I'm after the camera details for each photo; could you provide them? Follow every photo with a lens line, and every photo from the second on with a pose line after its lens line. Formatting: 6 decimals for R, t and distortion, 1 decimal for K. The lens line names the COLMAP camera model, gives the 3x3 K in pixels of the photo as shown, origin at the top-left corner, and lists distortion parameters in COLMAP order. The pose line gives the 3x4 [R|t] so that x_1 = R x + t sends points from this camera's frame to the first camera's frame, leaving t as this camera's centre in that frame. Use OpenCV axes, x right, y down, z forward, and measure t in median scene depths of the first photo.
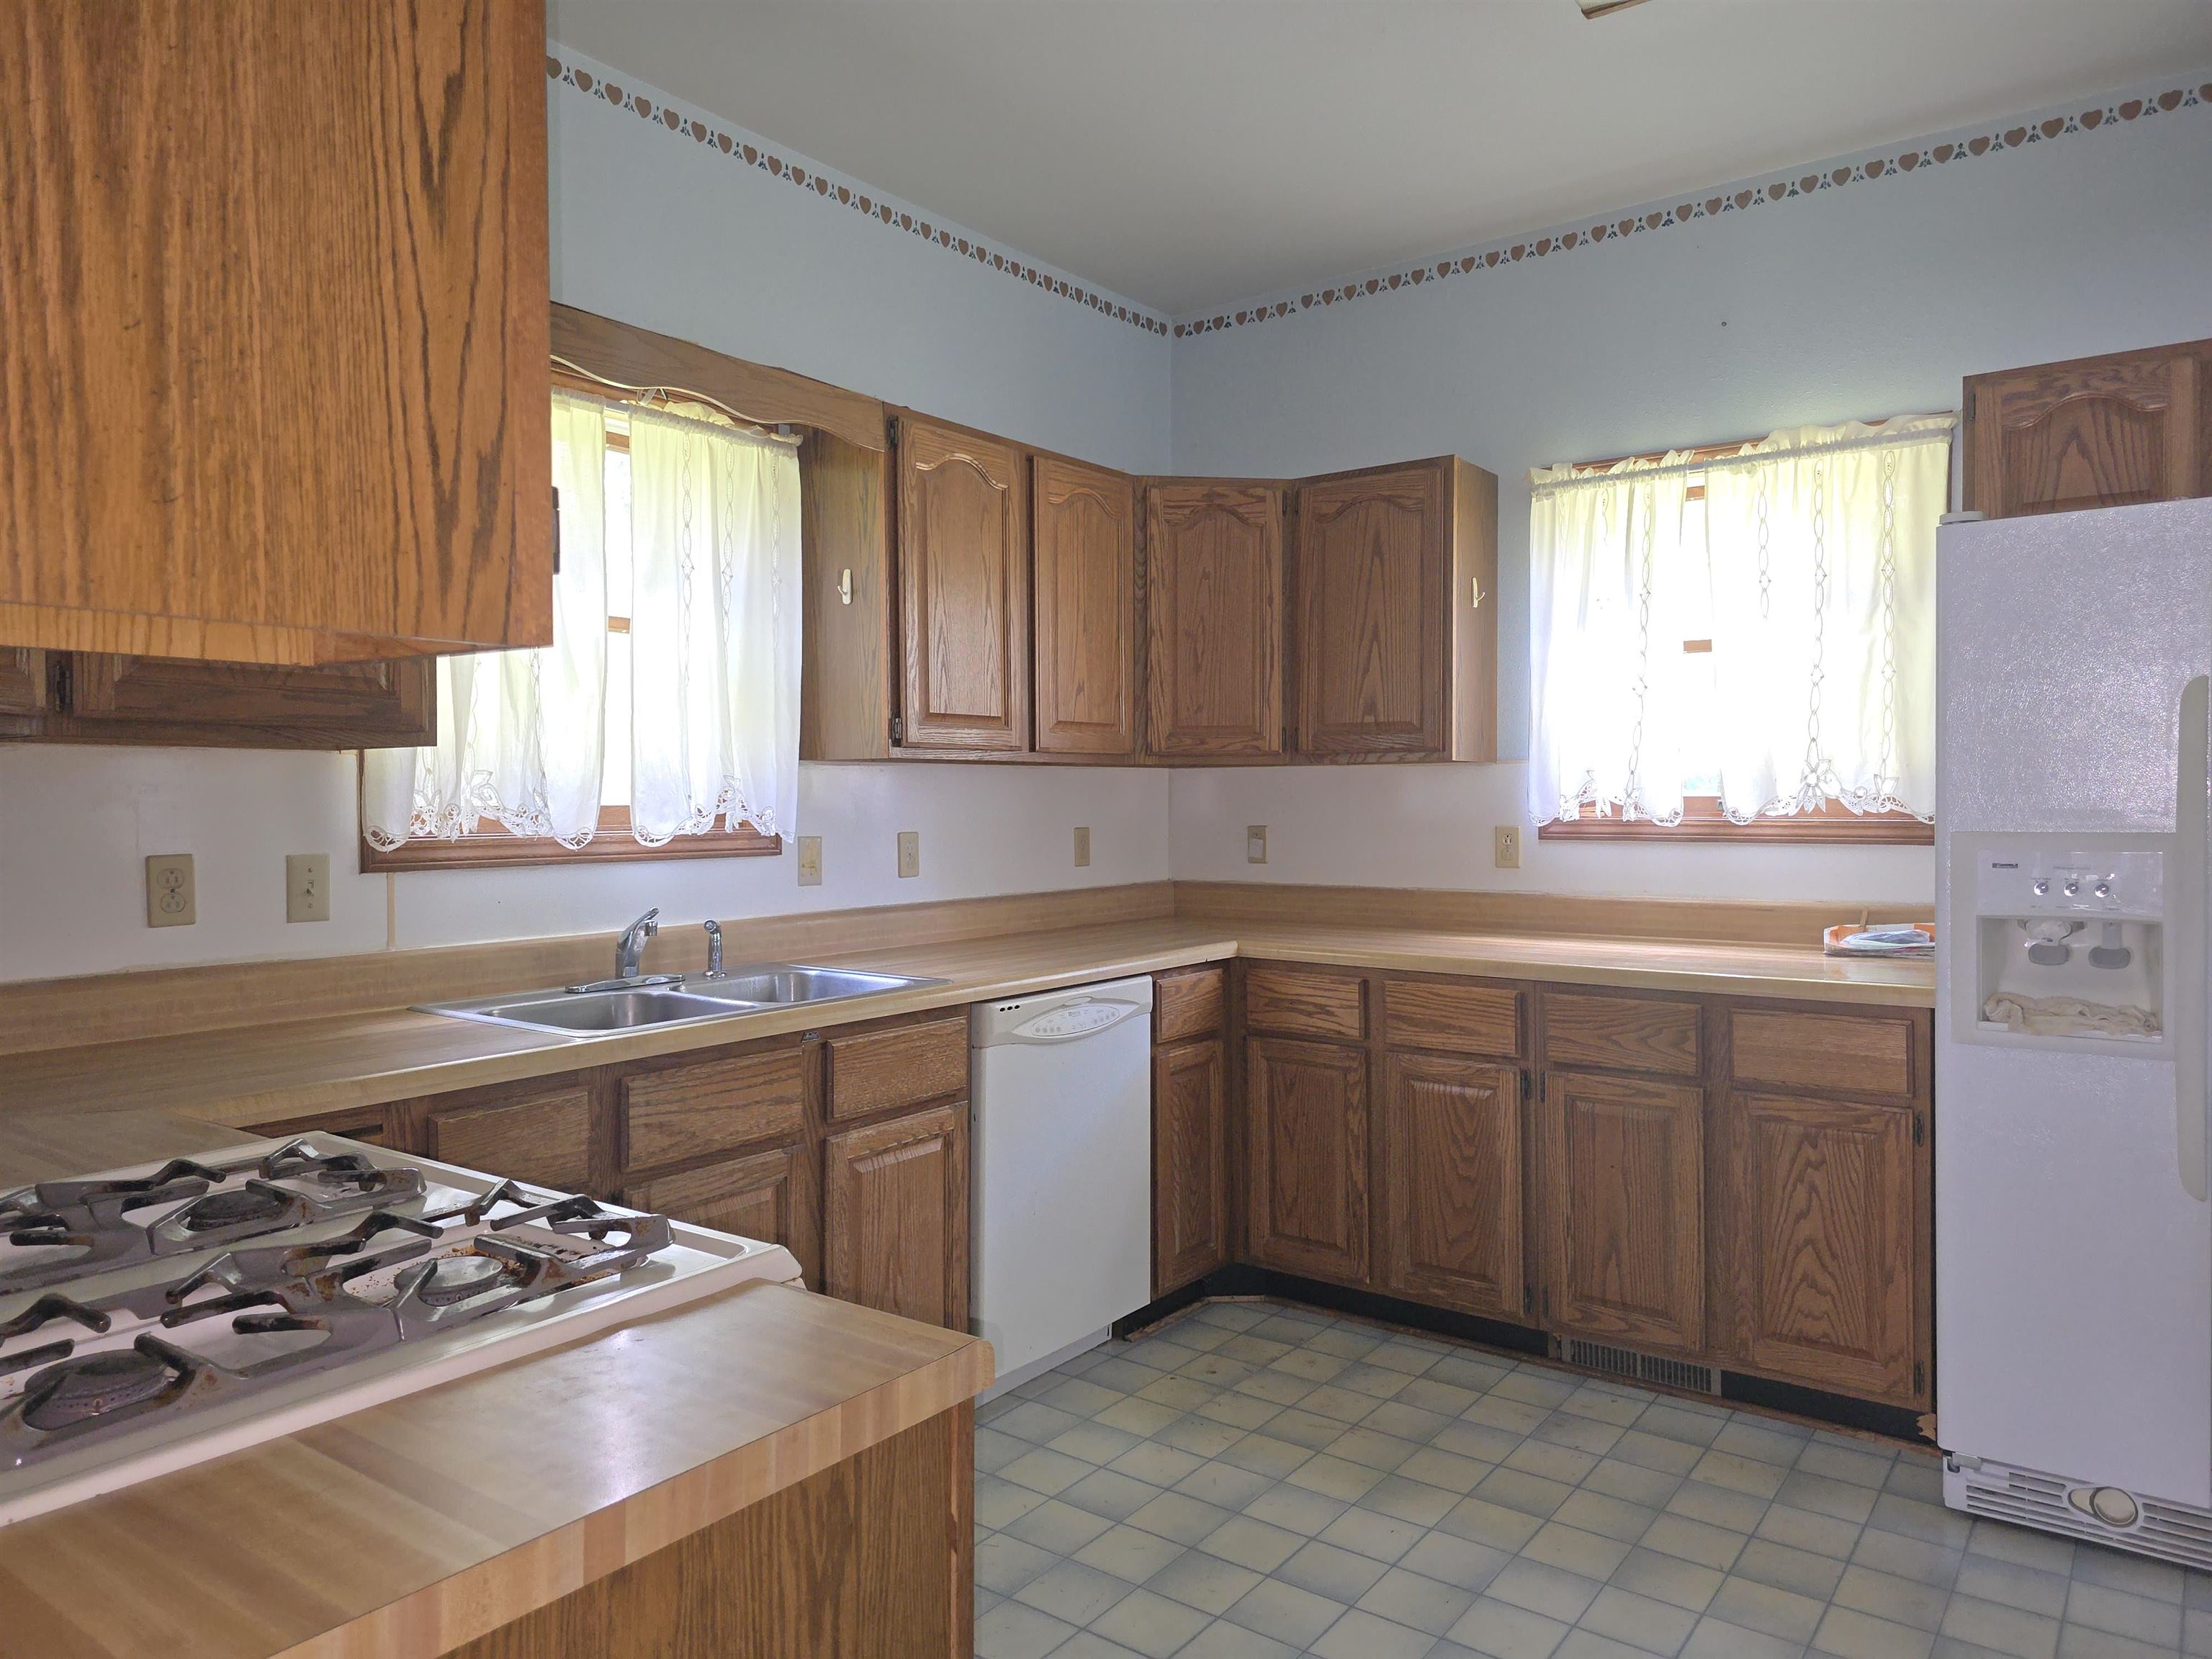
lens RADIAL K [[1482.7, 0, 1106.3], [0, 1482.7, 825.5], [0, 0, 1]] dist [0.050876, -0.047816]
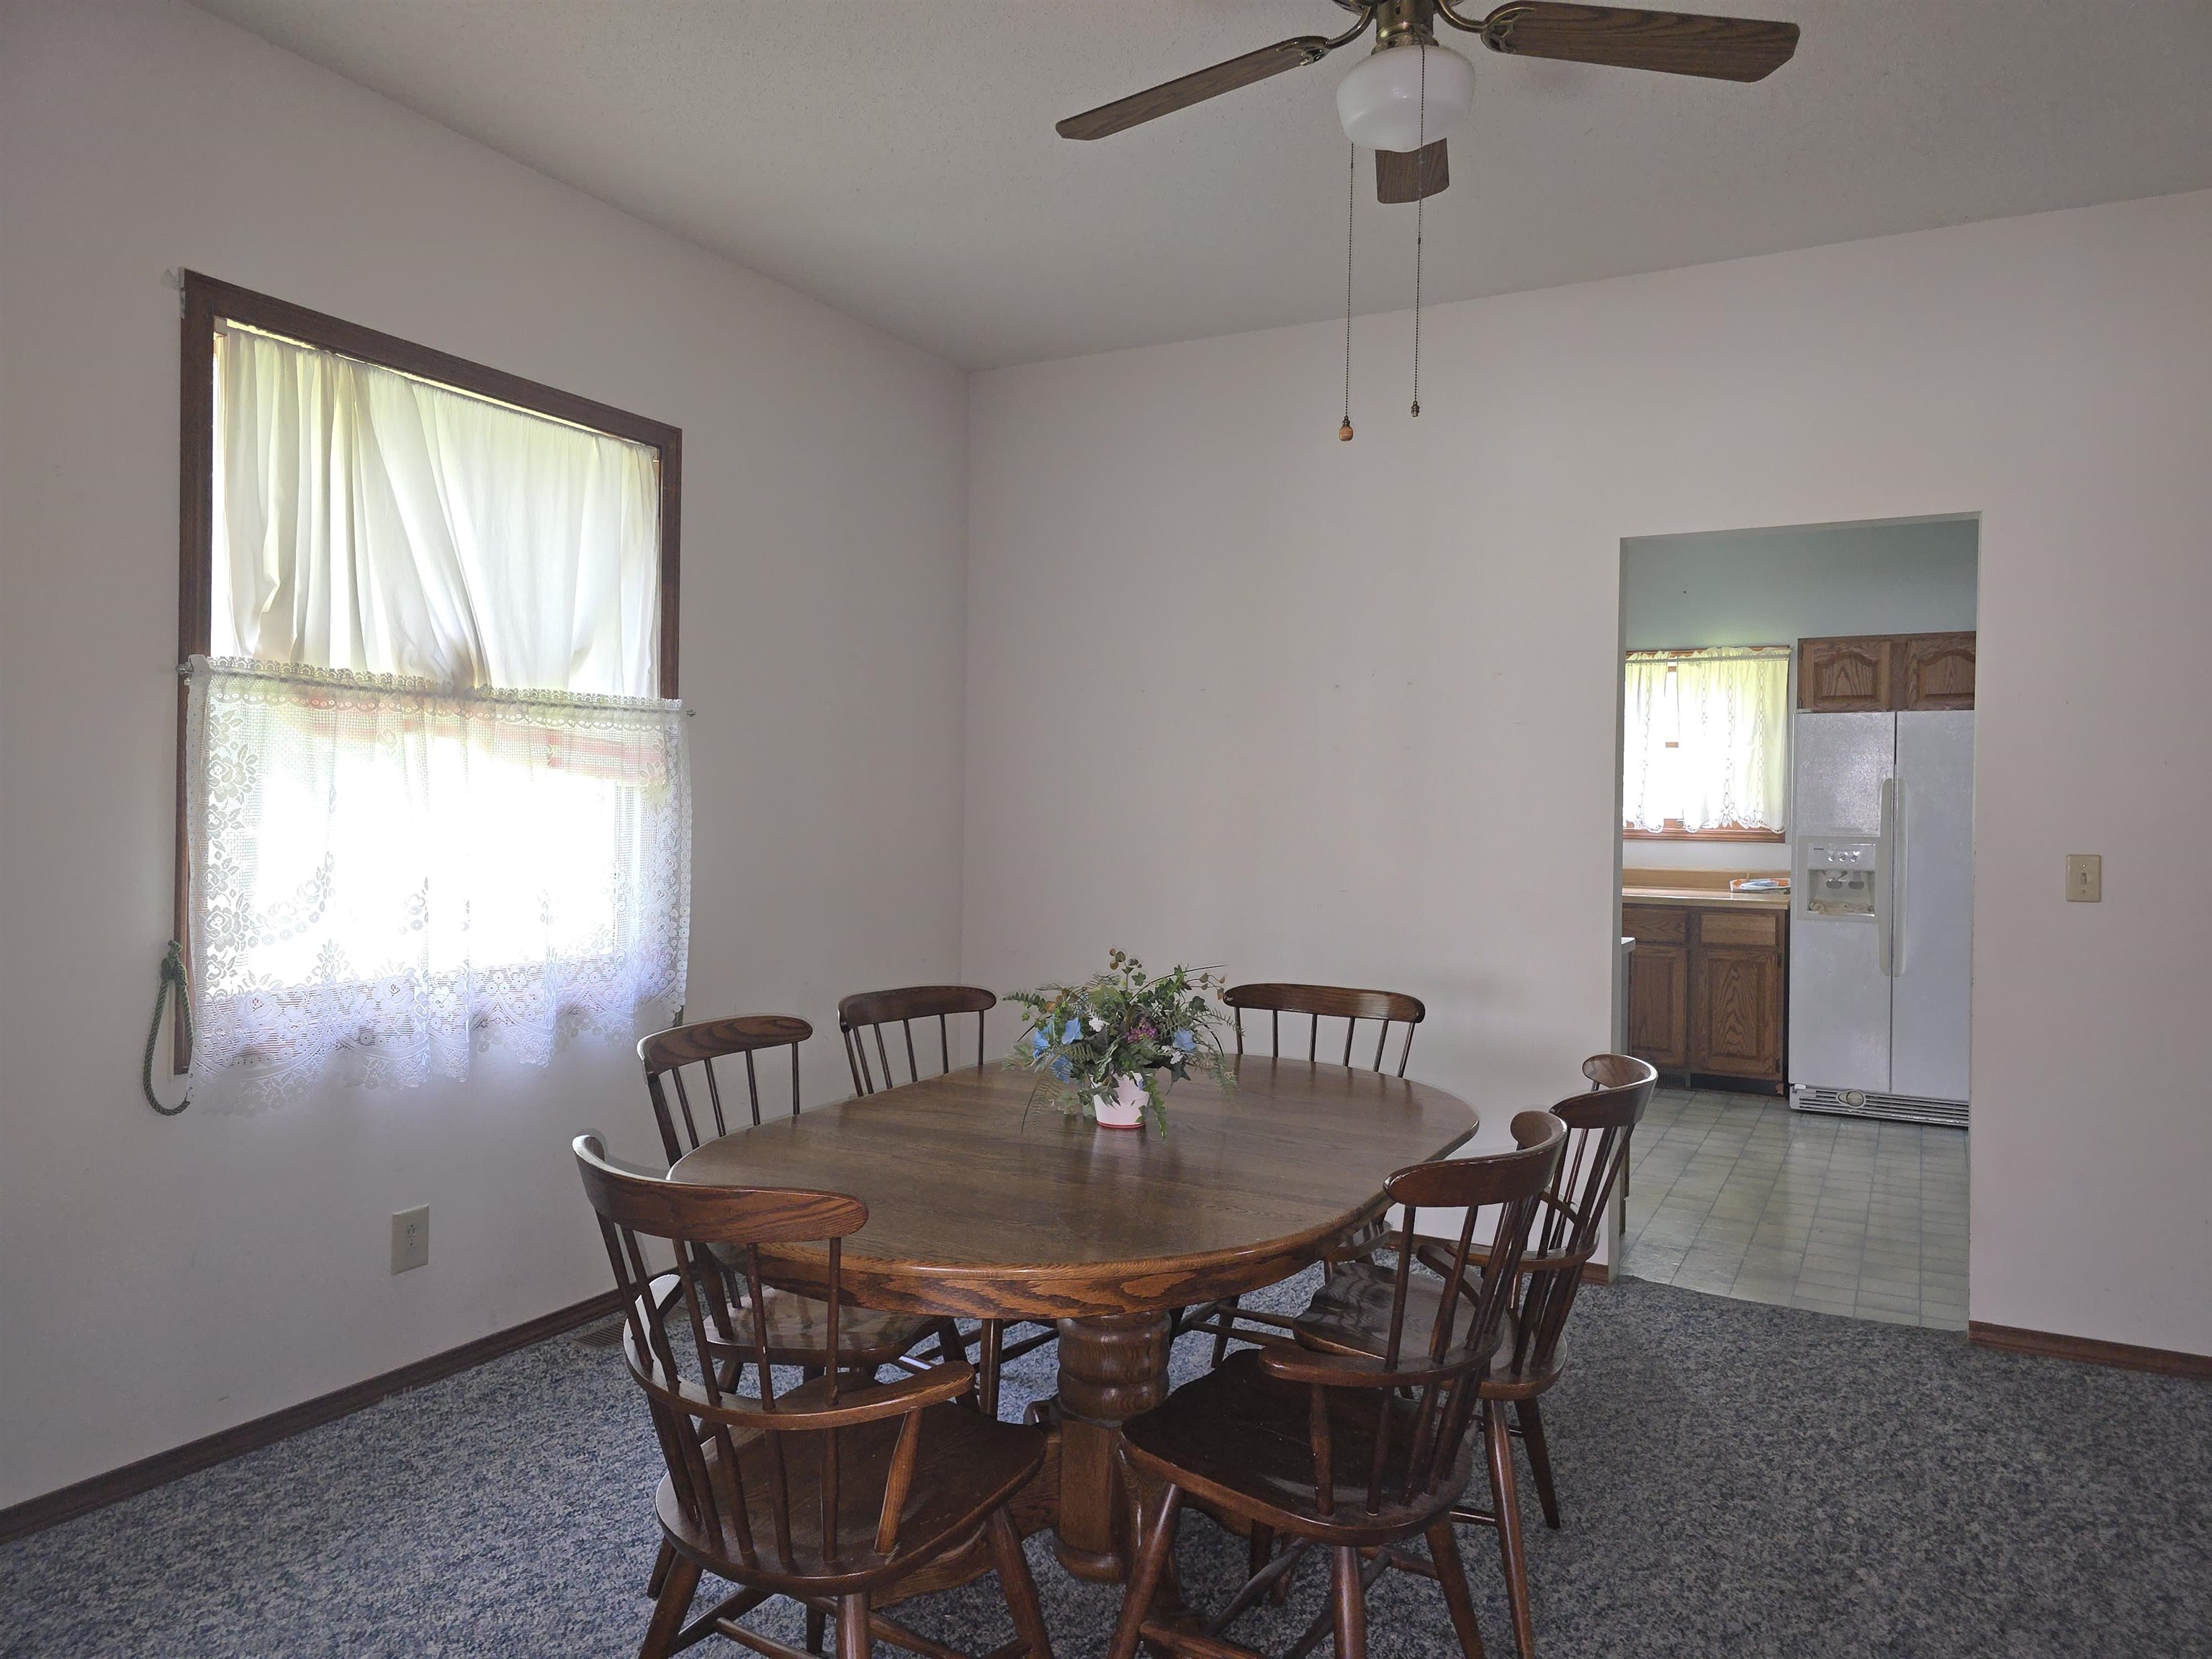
lens RADIAL K [[1482.7, 0, 1117.4], [0, 1482.7, 818.3], [0, 0, 1]] dist [0.050876, -0.047816]
pose [[0.989460, 0.020093, 0.143405, -0.751613], [-0.018807, 0.999770, -0.010319, 0.018352], [-0.143580, 0.007513, 0.989610, -1.069426]]
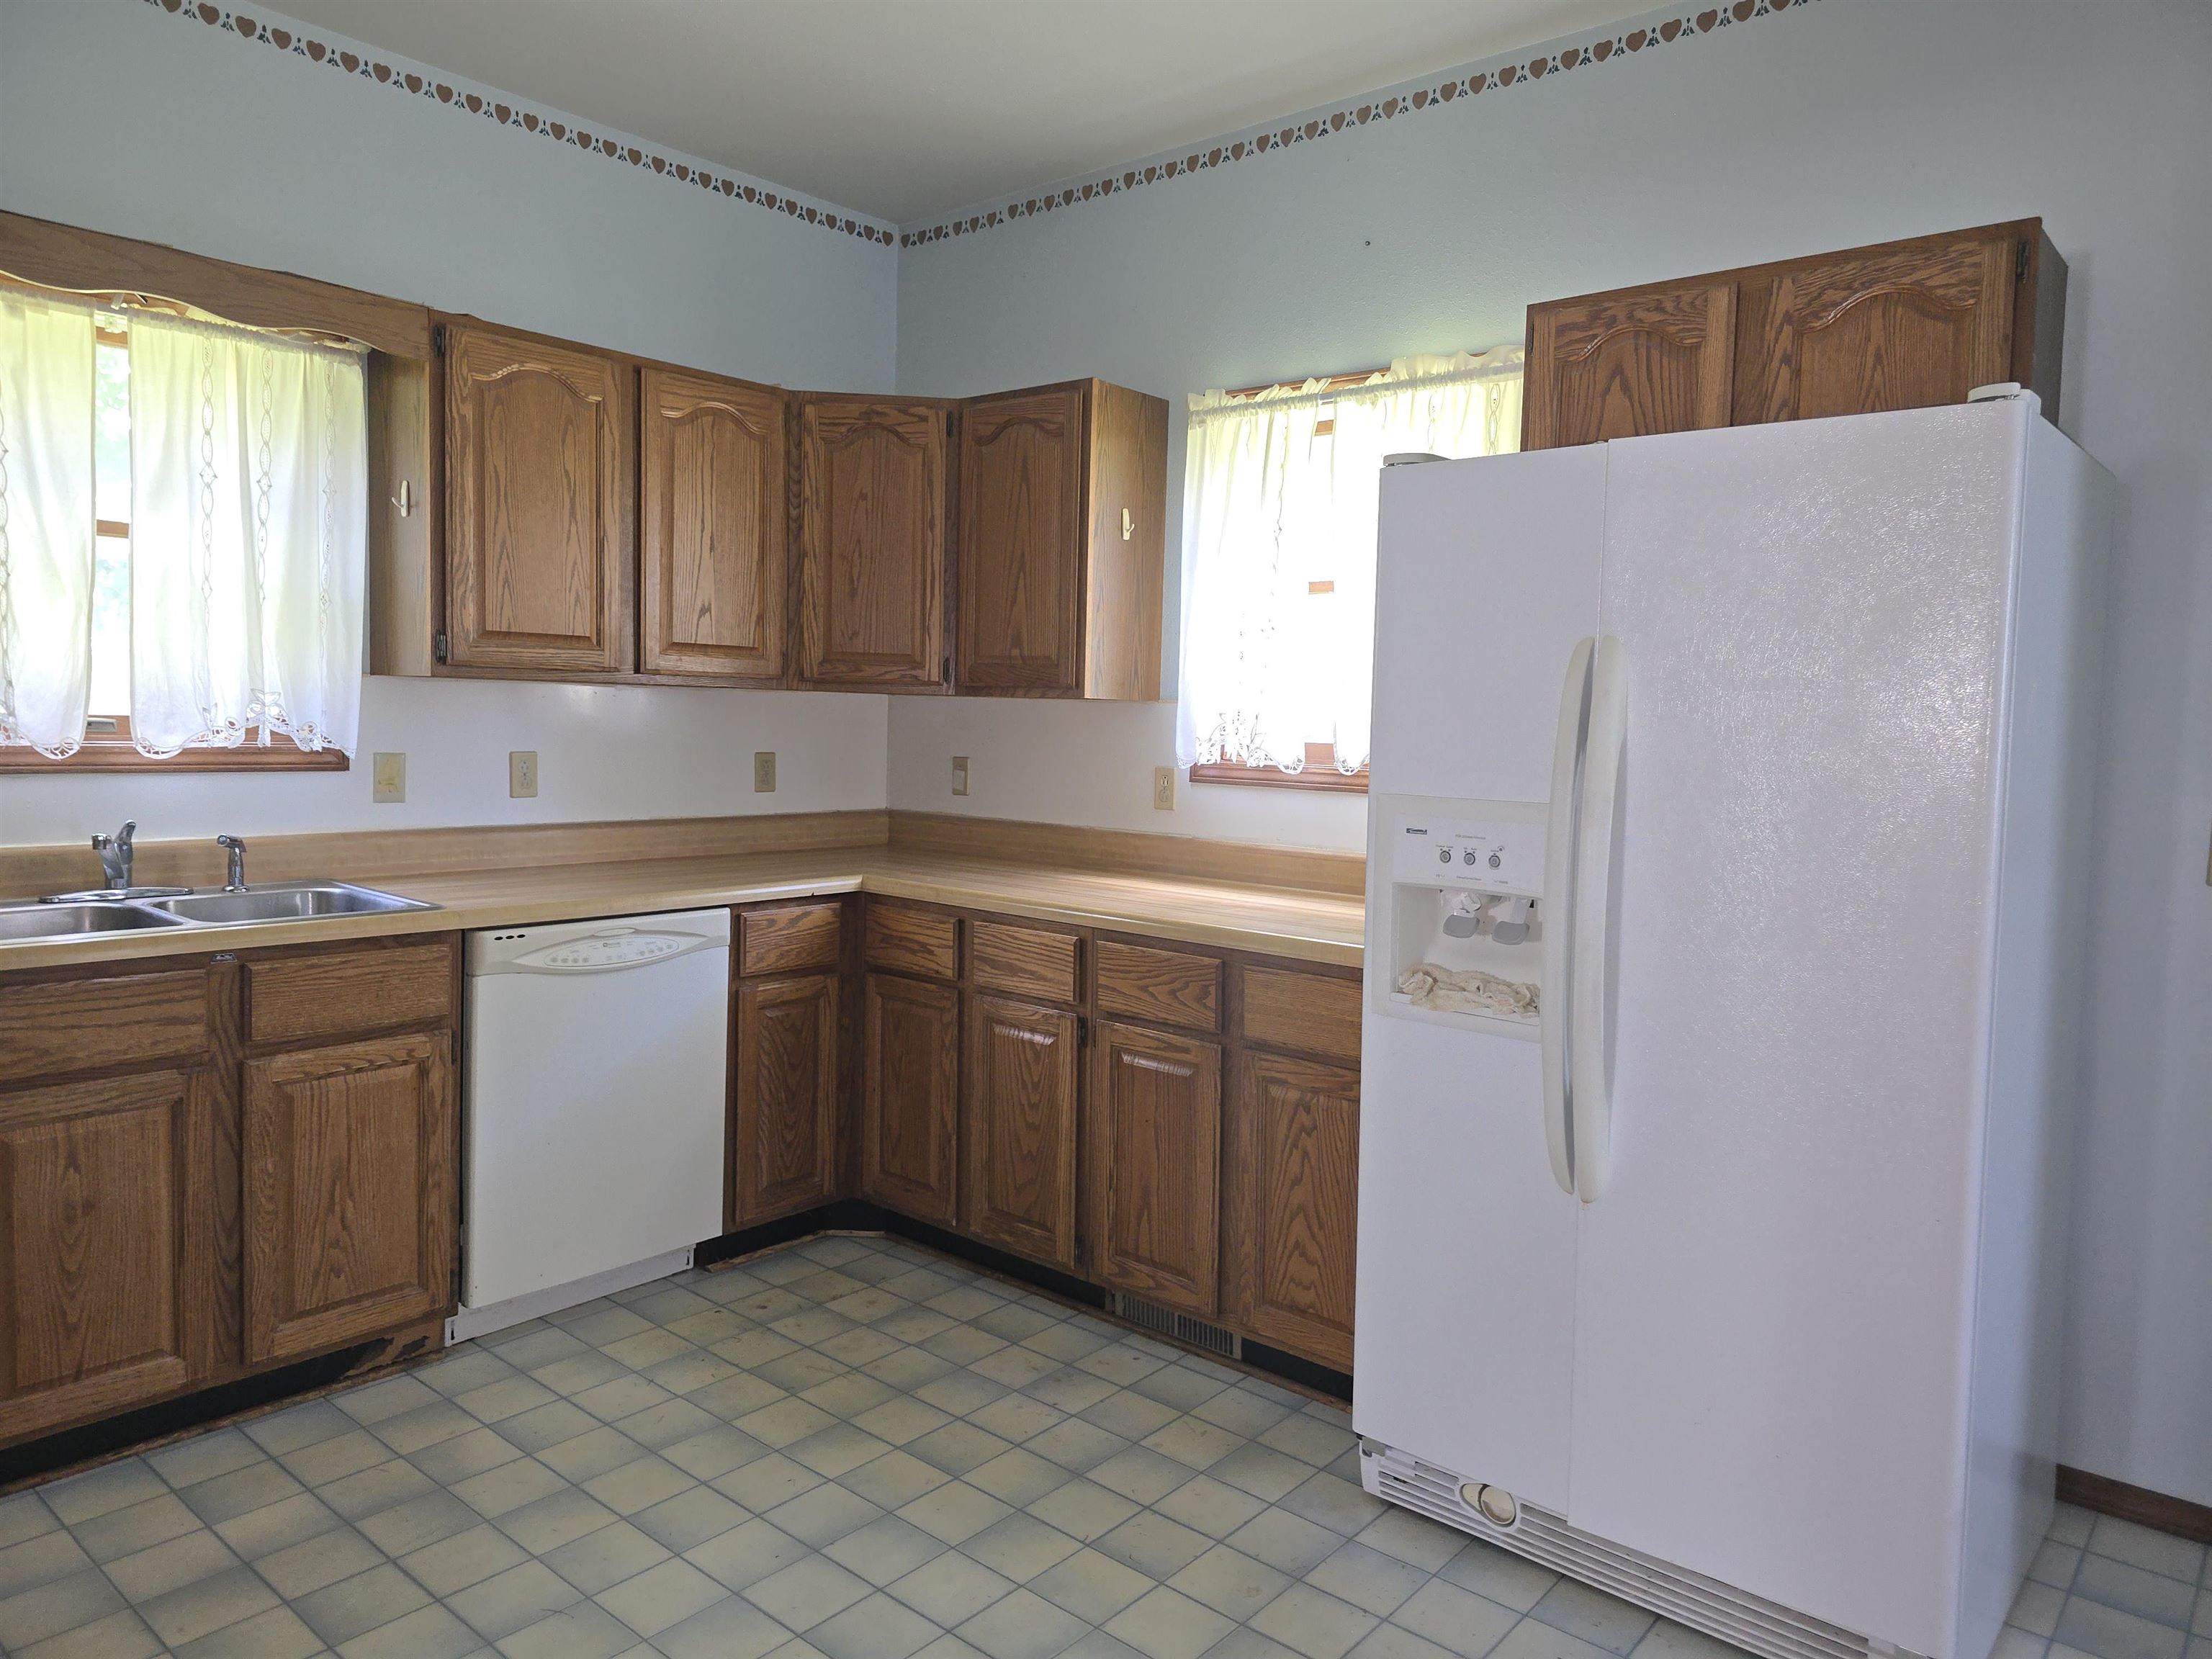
lens RADIAL K [[1482.7, 0, 1106.7], [0, 1482.7, 806.0], [0, 0, 1]] dist [0.050876, -0.047816]
pose [[0.997269, 0.036814, -0.064031, 0.366668], [-0.034043, 0.998459, 0.043837, -0.018494], [0.065546, -0.041537, 0.996985, 0.040945]]
